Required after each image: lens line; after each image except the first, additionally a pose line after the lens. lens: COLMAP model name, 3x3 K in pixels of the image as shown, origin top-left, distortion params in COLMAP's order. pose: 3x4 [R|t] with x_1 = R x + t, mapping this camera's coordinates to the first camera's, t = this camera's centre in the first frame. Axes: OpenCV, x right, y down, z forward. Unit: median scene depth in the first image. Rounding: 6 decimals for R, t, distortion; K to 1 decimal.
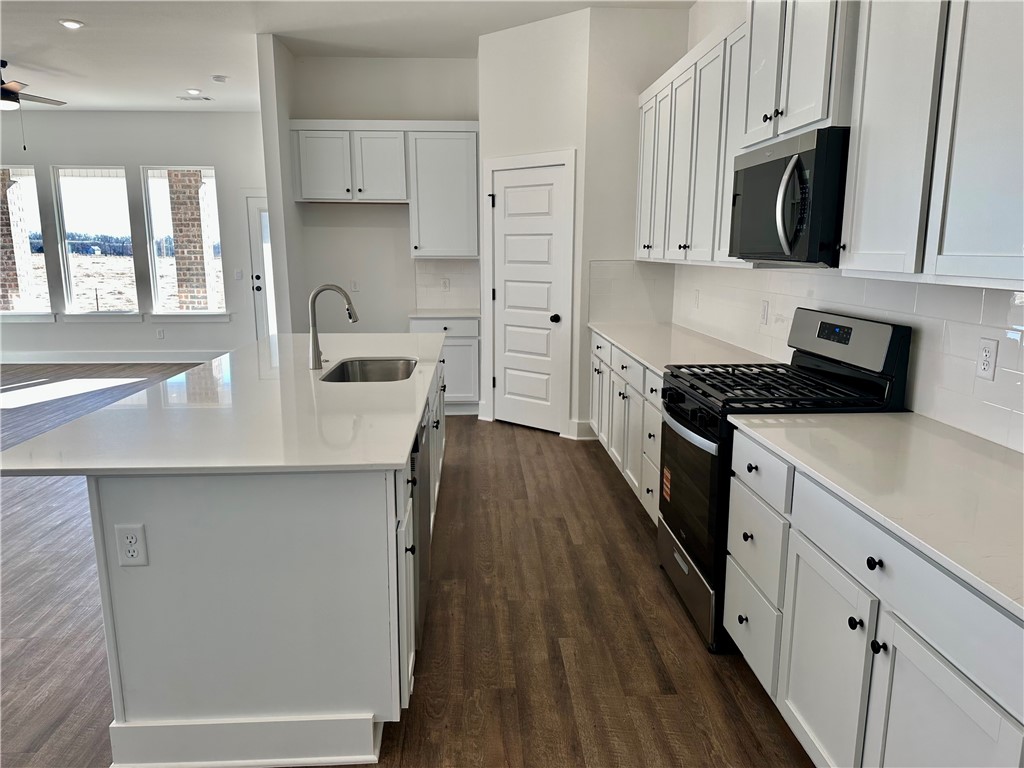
lens RADIAL K [[717.2, 0, 513.4], [0, 717.2, 388.4], [0, 0, 1]] dist [0.067049, -0.077770]
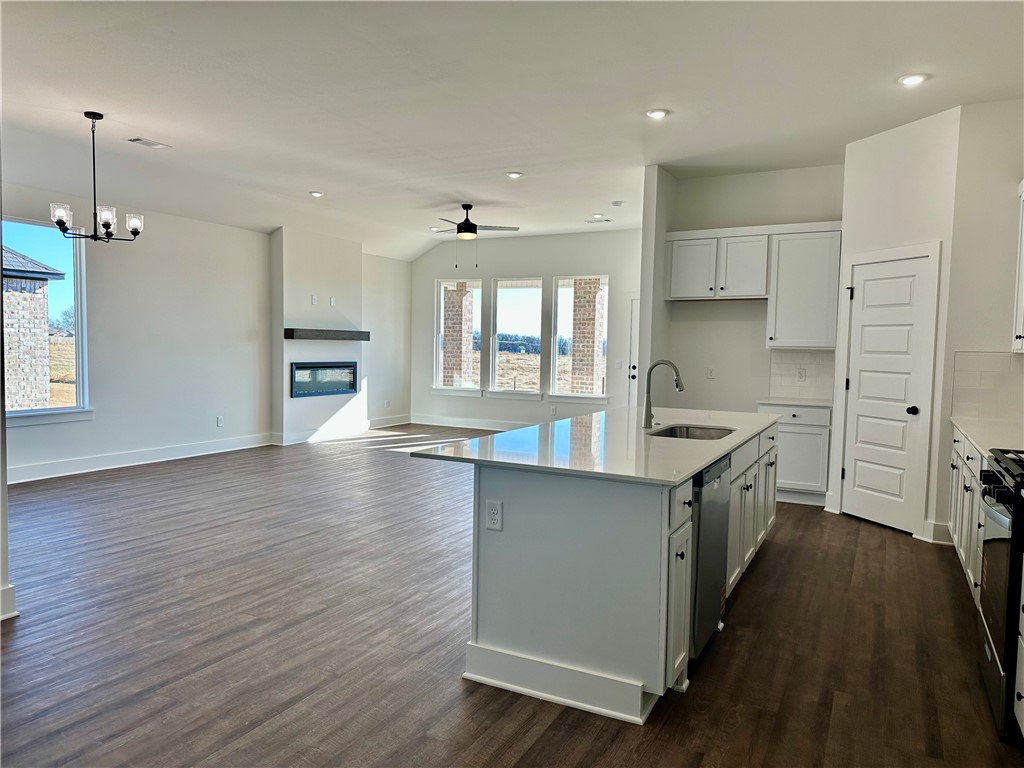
lens RADIAL K [[717.2, 0, 509.2], [0, 717.2, 387.5], [0, 0, 1]] dist [0.067049, -0.077770]
pose [[0.861778, 0.045015, -0.505285, 0.079715], [-0.115392, 0.987339, -0.108844, 0.037842], [0.493988, 0.152105, 0.856061, -0.097360]]
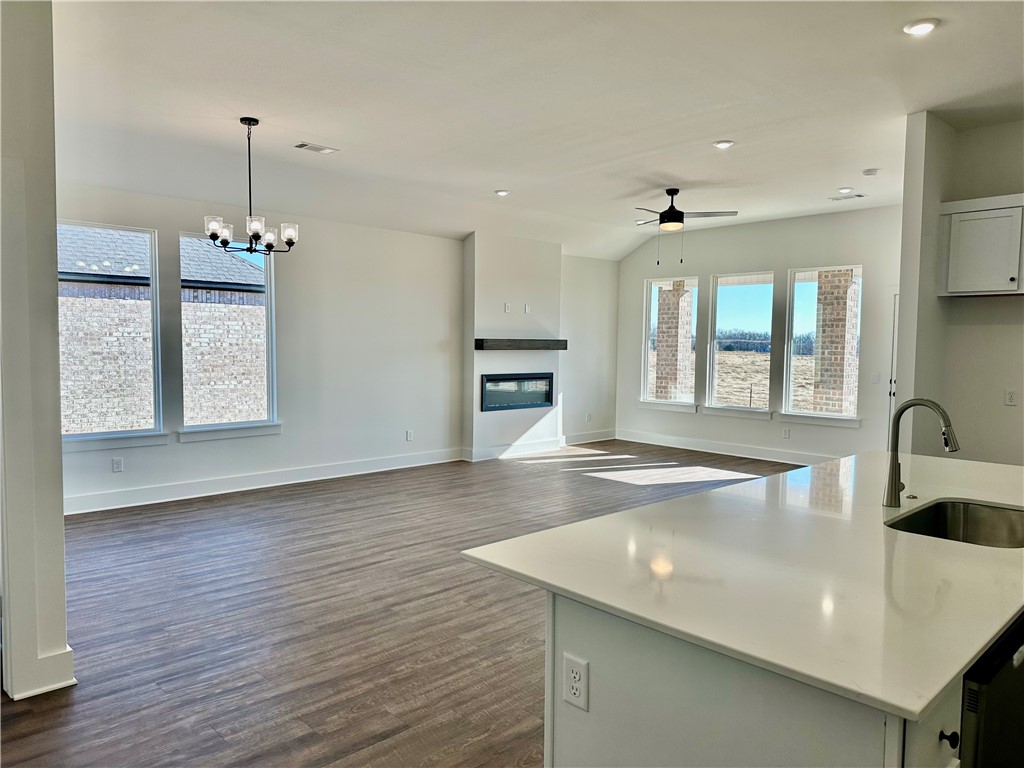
lens RADIAL K [[717.2, 0, 506.2], [0, 717.2, 382.7], [0, 0, 1]] dist [0.067049, -0.077770]
pose [[0.646340, 0.049265, -0.761457, 0.023449], [-0.157569, 0.985023, -0.070019, -0.022210], [0.746603, 0.165238, 0.644422, 0.107025]]
